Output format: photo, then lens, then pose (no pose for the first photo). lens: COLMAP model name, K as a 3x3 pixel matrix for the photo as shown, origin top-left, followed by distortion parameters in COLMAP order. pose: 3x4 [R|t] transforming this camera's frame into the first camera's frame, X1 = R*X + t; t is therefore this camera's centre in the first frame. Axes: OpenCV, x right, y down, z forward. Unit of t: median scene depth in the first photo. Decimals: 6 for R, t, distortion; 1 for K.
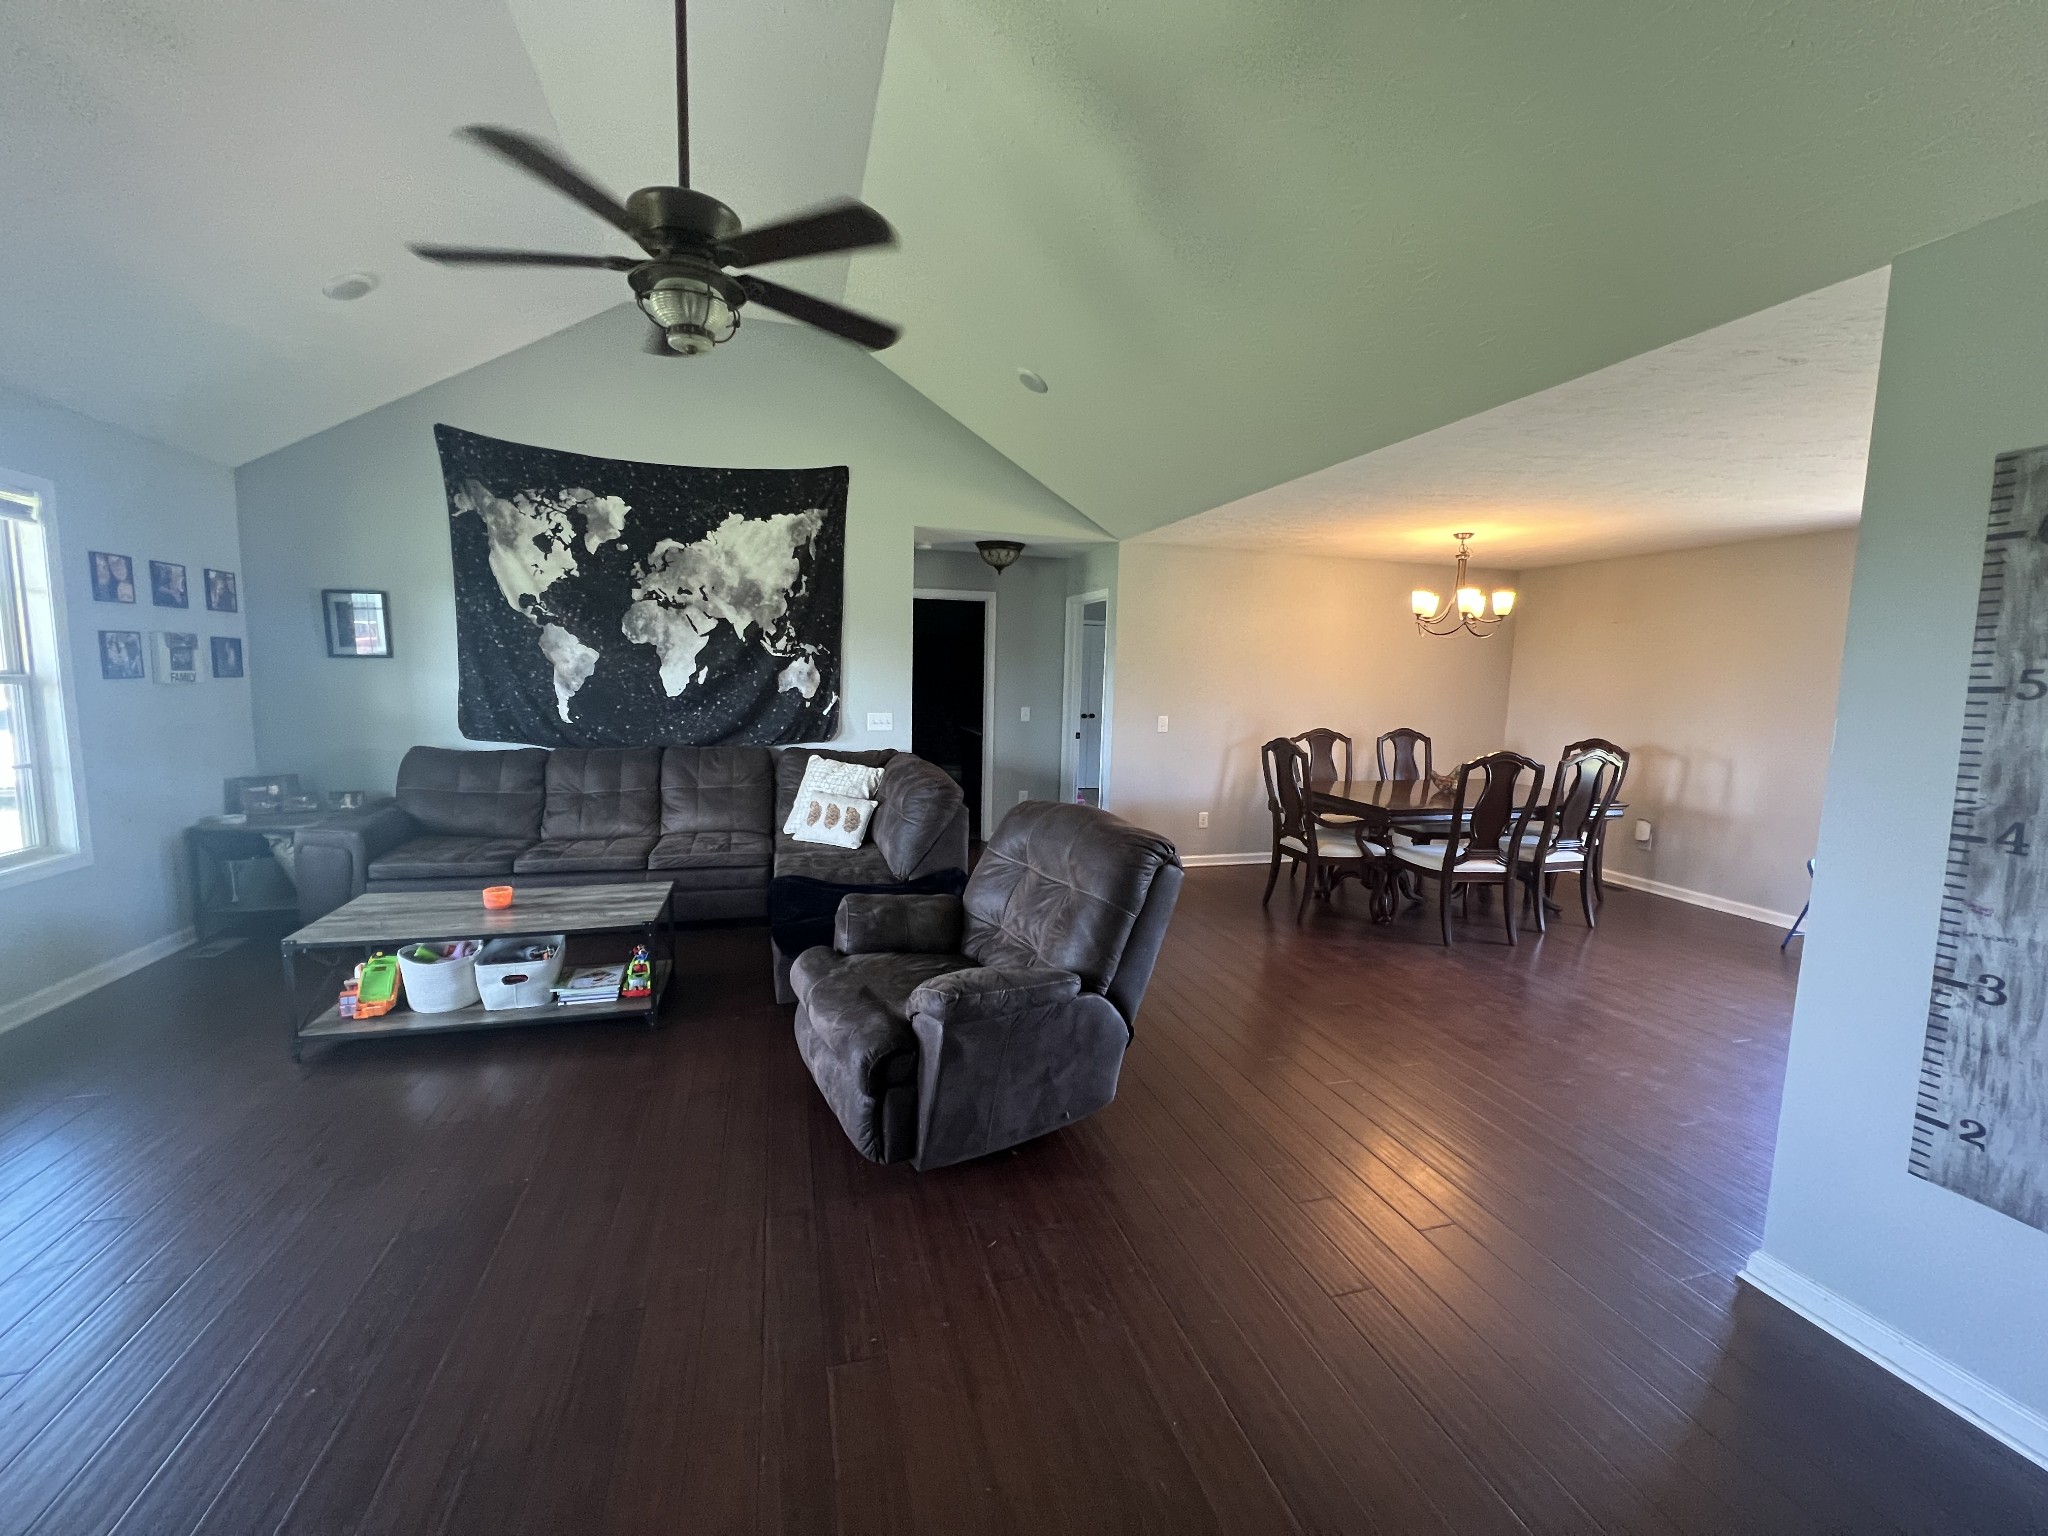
lens RADIAL K [[814.8, 0, 1024.0], [0, 814.8, 768.0], [0, 0, 1]] dist [0.000513, 0.000196]
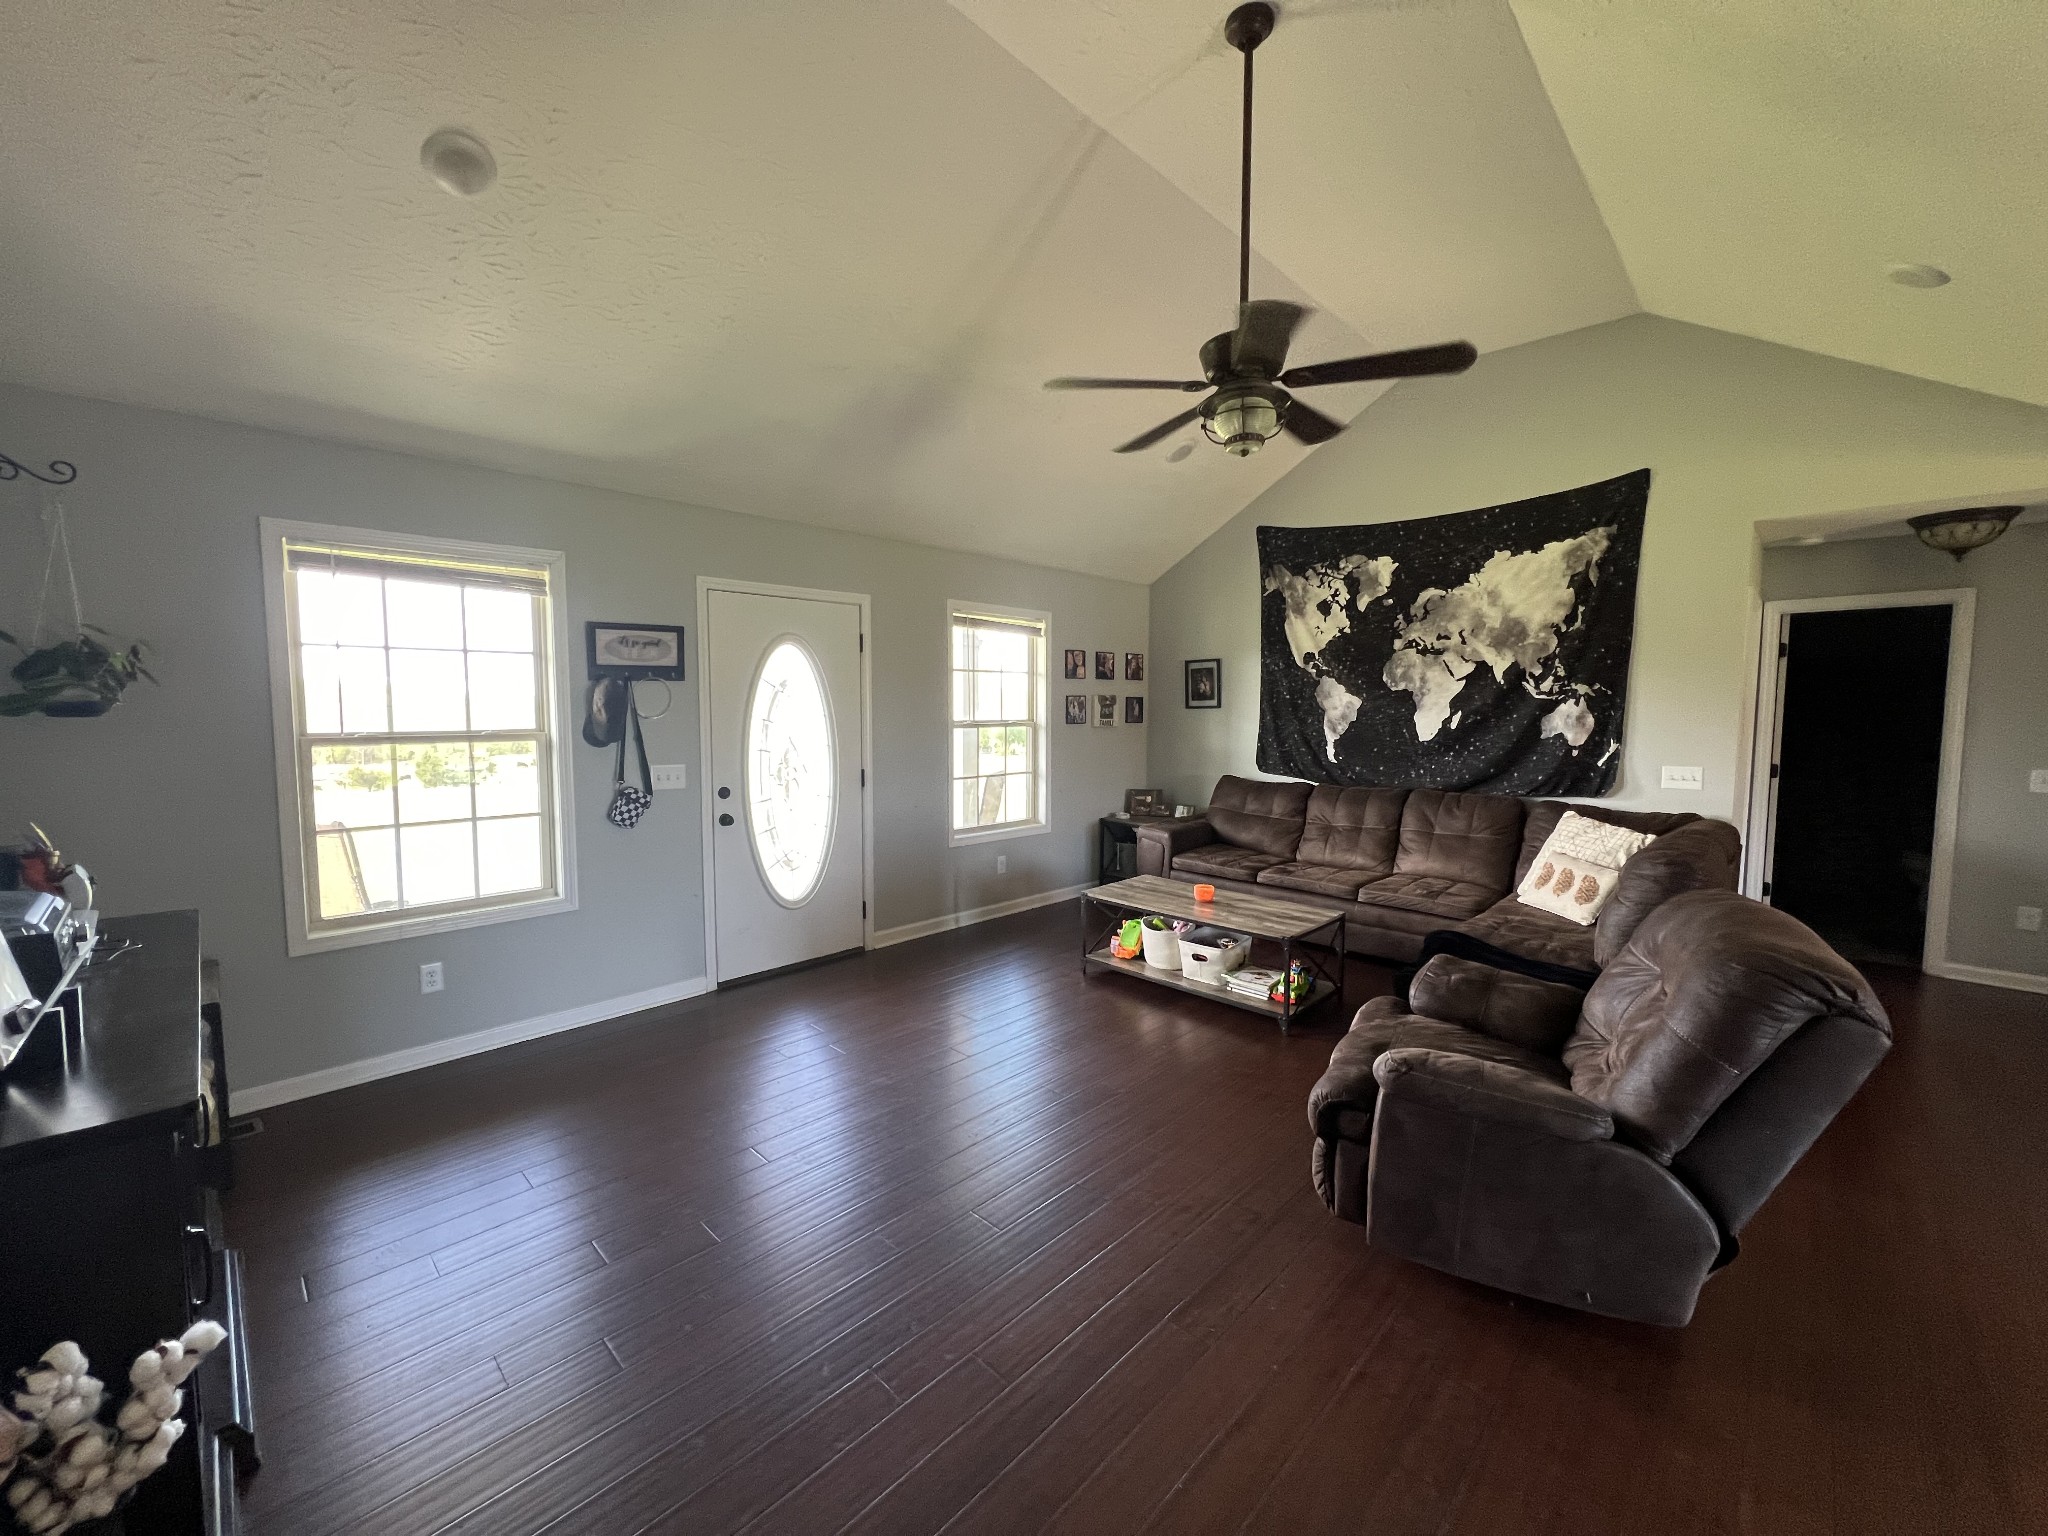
lens RADIAL K [[814.8, 0, 1024.0], [0, 814.8, 768.0], [0, 0, 1]] dist [0.000513, 0.000196]
pose [[0.496585, 0.046318, -0.866751, 0.218258], [-0.093719, 0.995599, -0.000491, -0.007122], [0.862914, 0.081475, 0.498740, 0.067388]]
